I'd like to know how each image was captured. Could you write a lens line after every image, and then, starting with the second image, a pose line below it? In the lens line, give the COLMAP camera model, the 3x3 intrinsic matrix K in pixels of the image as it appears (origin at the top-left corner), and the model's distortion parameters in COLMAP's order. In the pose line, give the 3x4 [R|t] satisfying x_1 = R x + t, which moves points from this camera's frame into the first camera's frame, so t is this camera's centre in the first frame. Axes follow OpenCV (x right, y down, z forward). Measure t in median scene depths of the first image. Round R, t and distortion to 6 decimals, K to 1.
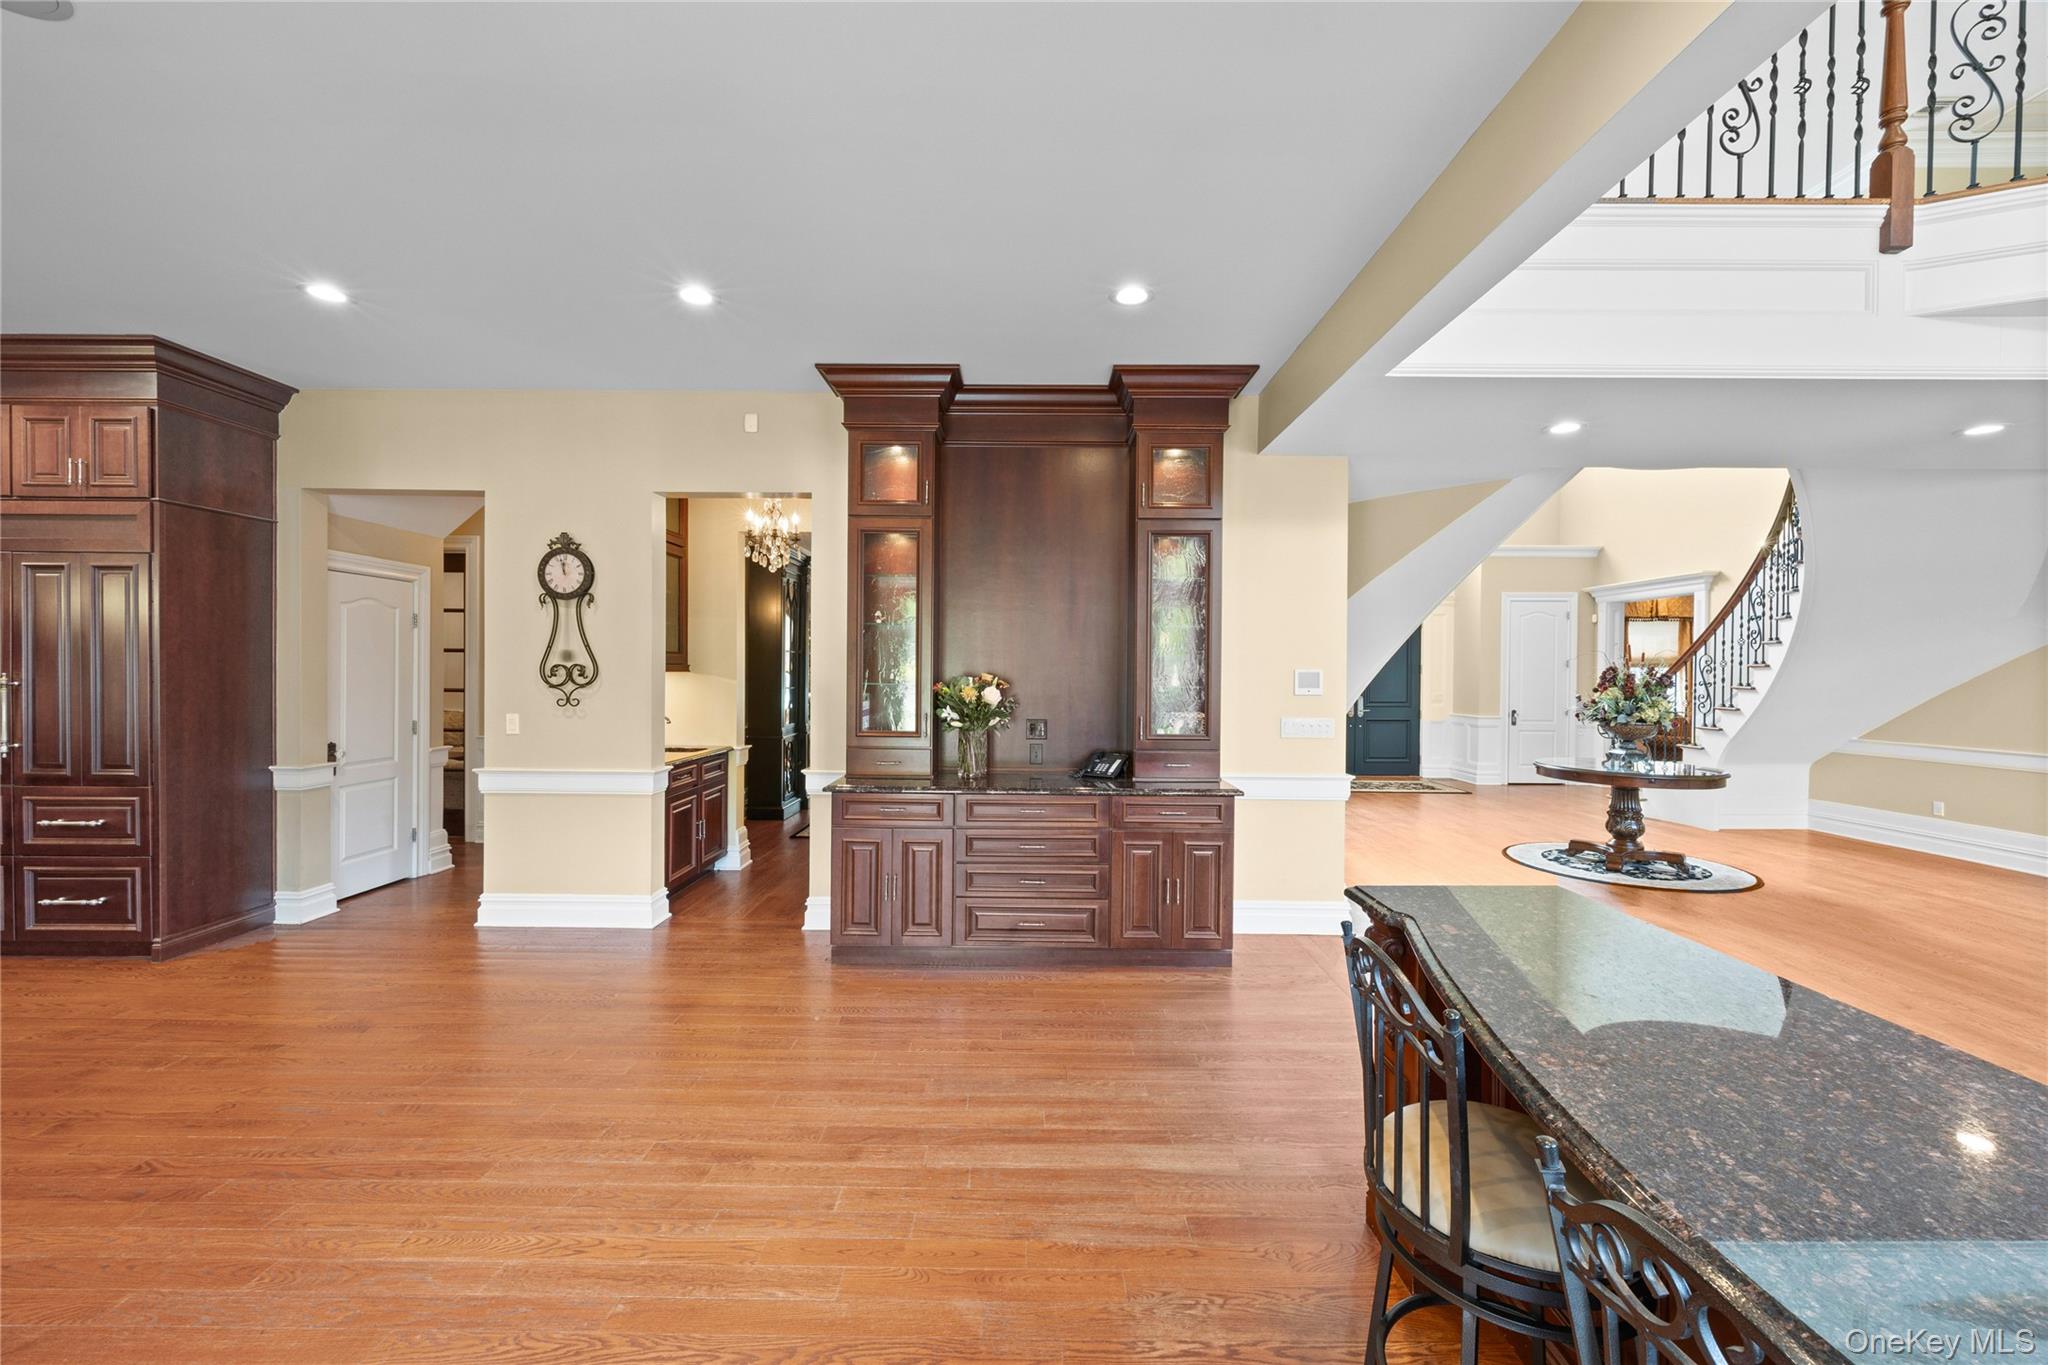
lens RADIAL K [[796.7, 0, 1027.3], [0, 796.7, 679.3], [0, 0, 1]] dist [0.002862, -0.000423]
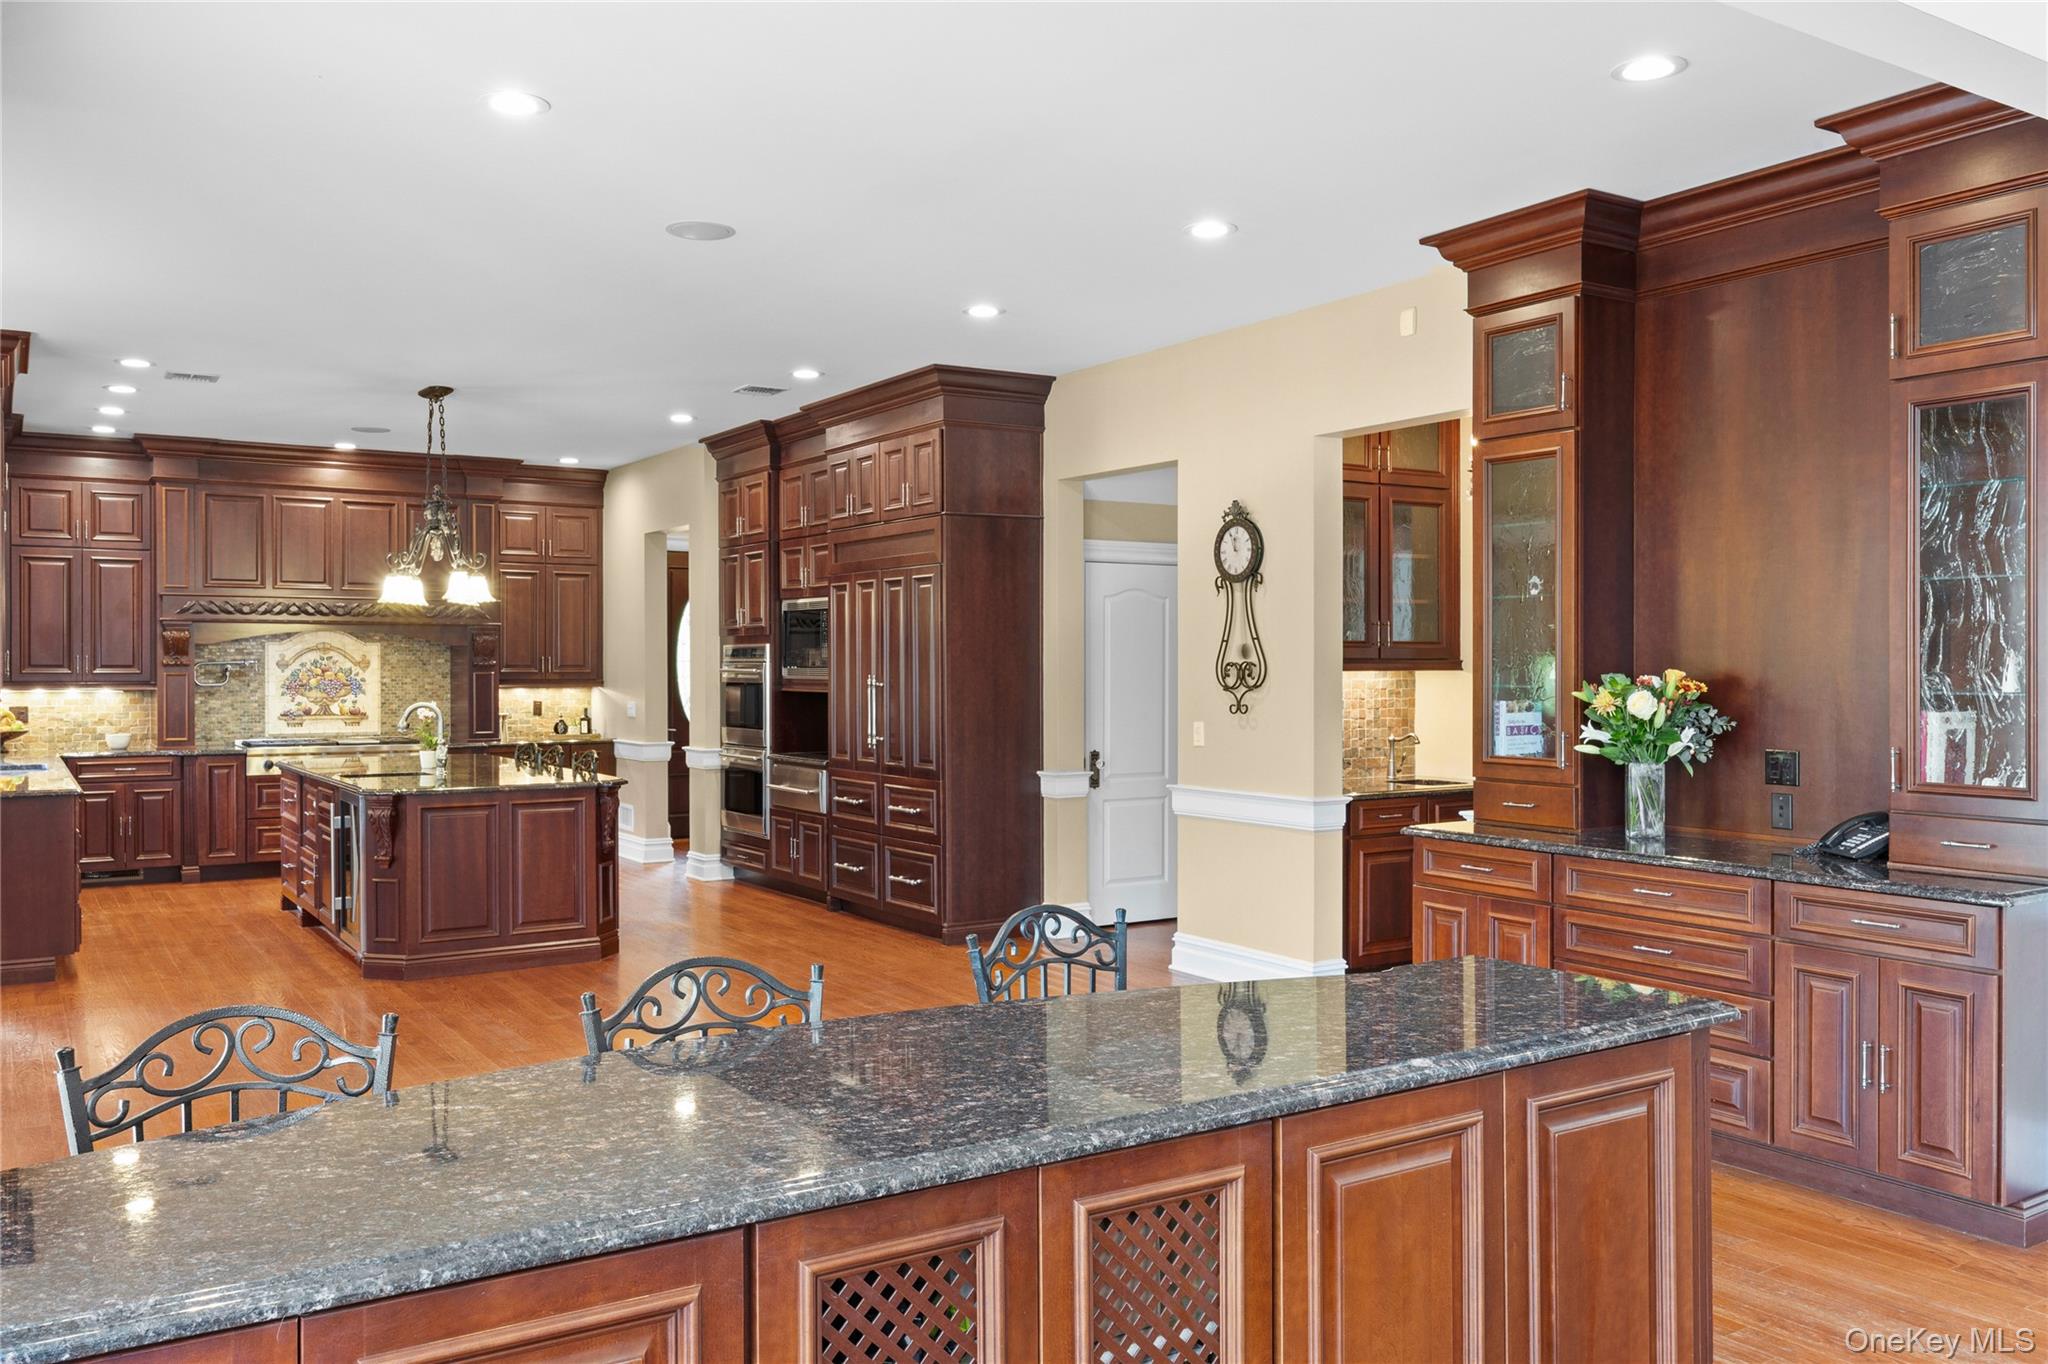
lens RADIAL K [[1621.7, 0, 1018.2], [0, 1621.7, 673.9], [0, 0, 1]] dist [0.008010, -0.002279]
pose [[0.542551, -0.004922, -0.840008, 0.741192], [-0.002320, 0.999970, -0.007358, 0.006218], [0.840020, 0.005941, 0.542524, -0.089799]]
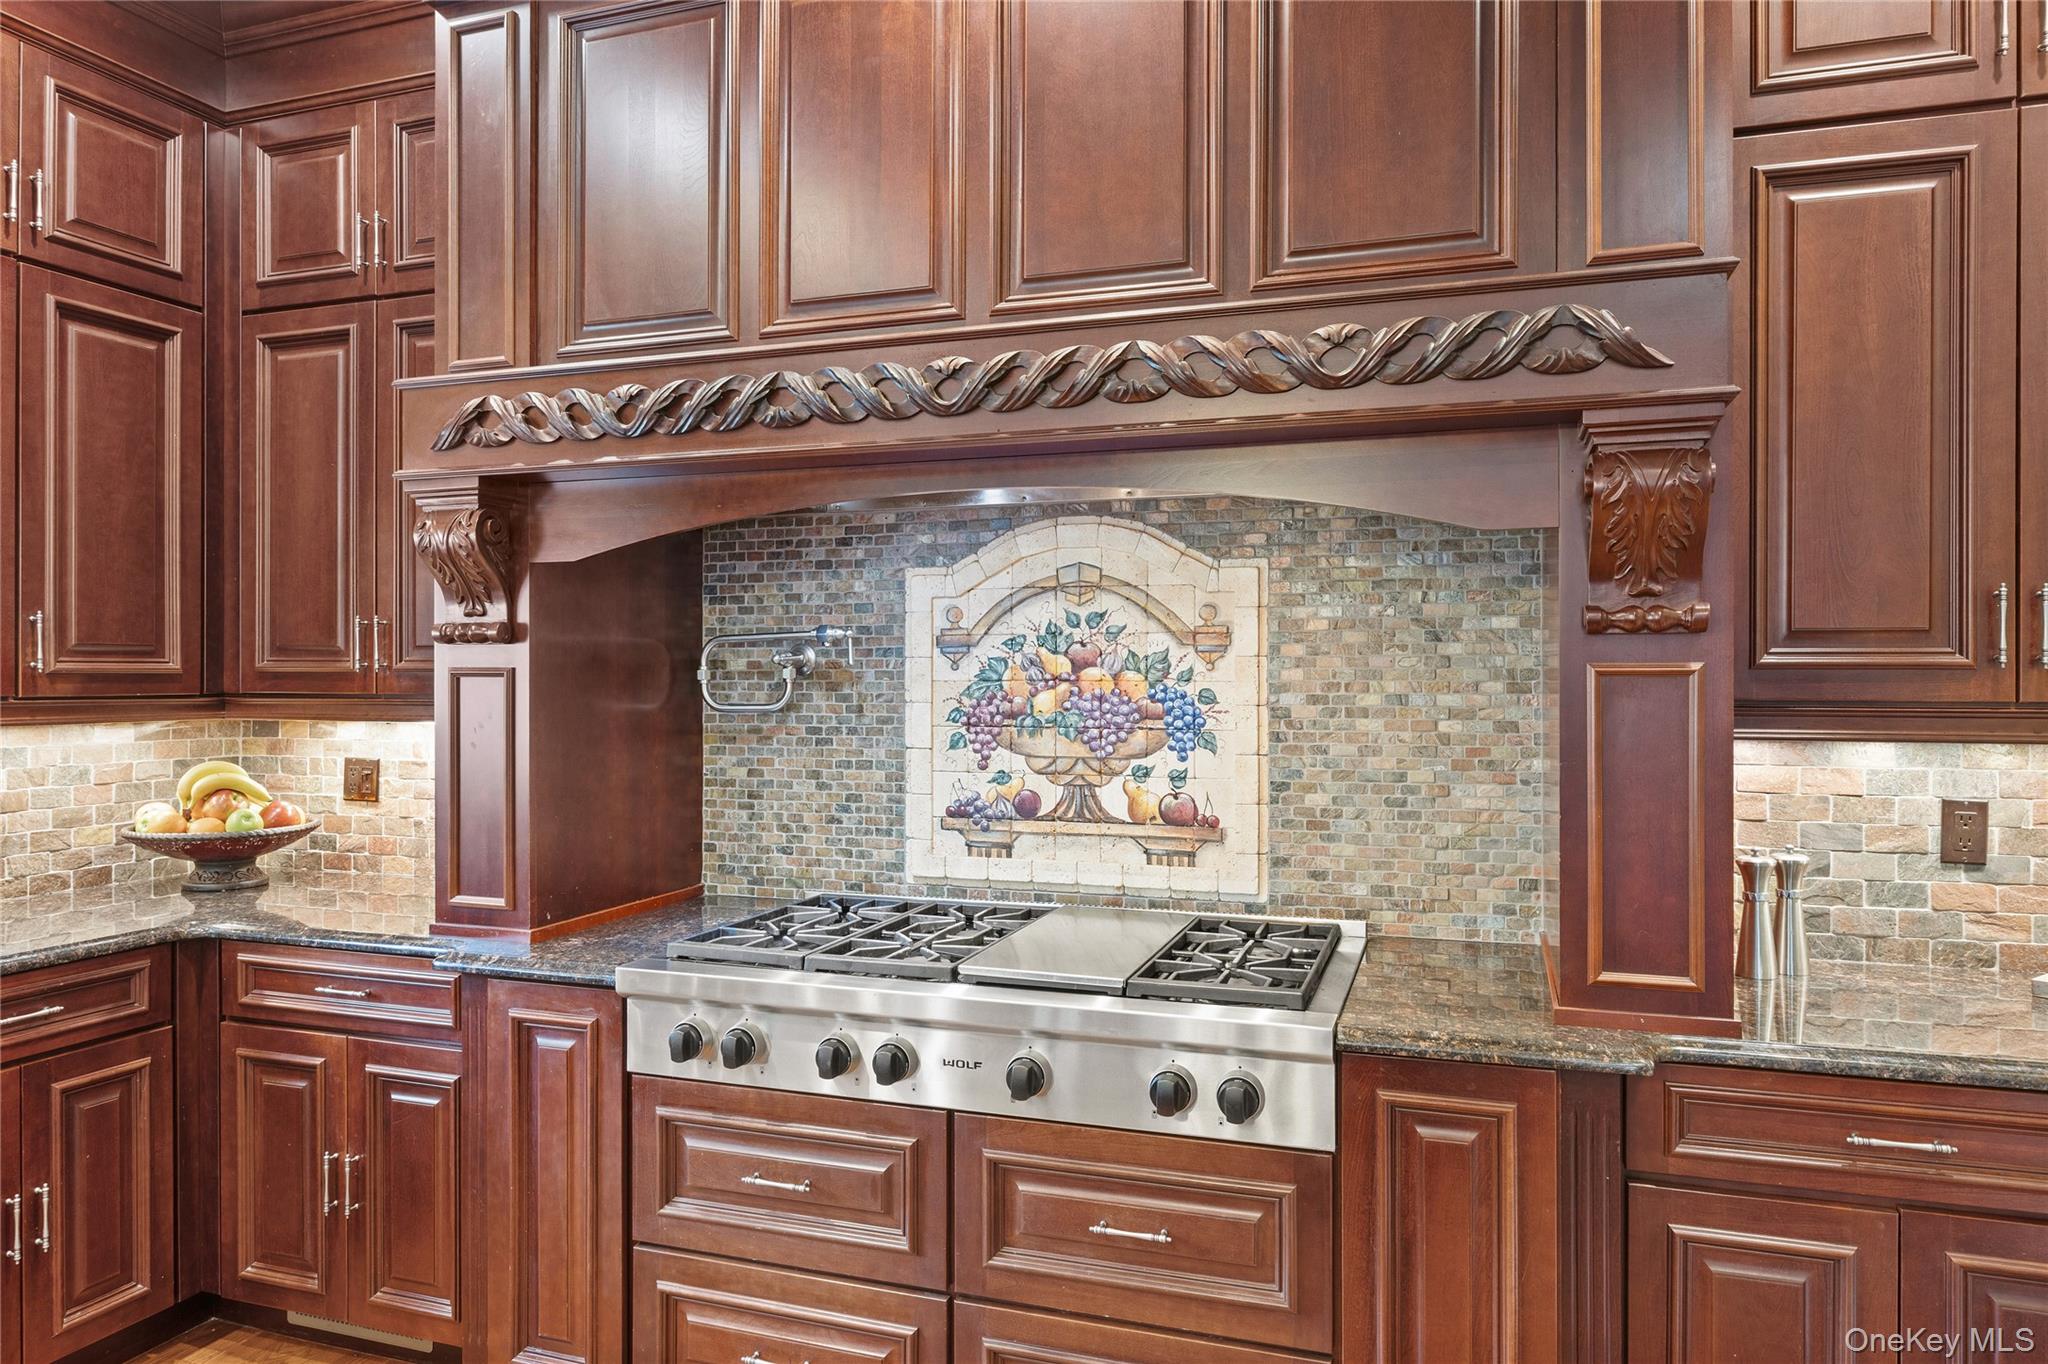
lens RADIAL K [[1303.1, 0, 1022.4], [0, 1303.1, 678.3], [0, 0, 1]] dist [-0.007215, -0.001781]
pose [[-0.315393, -0.009405, -0.948914, -1.747836], [-0.011423, 0.999916, -0.006114, -0.006088], [0.948892, 0.008911, -0.315474, 0.625869]]
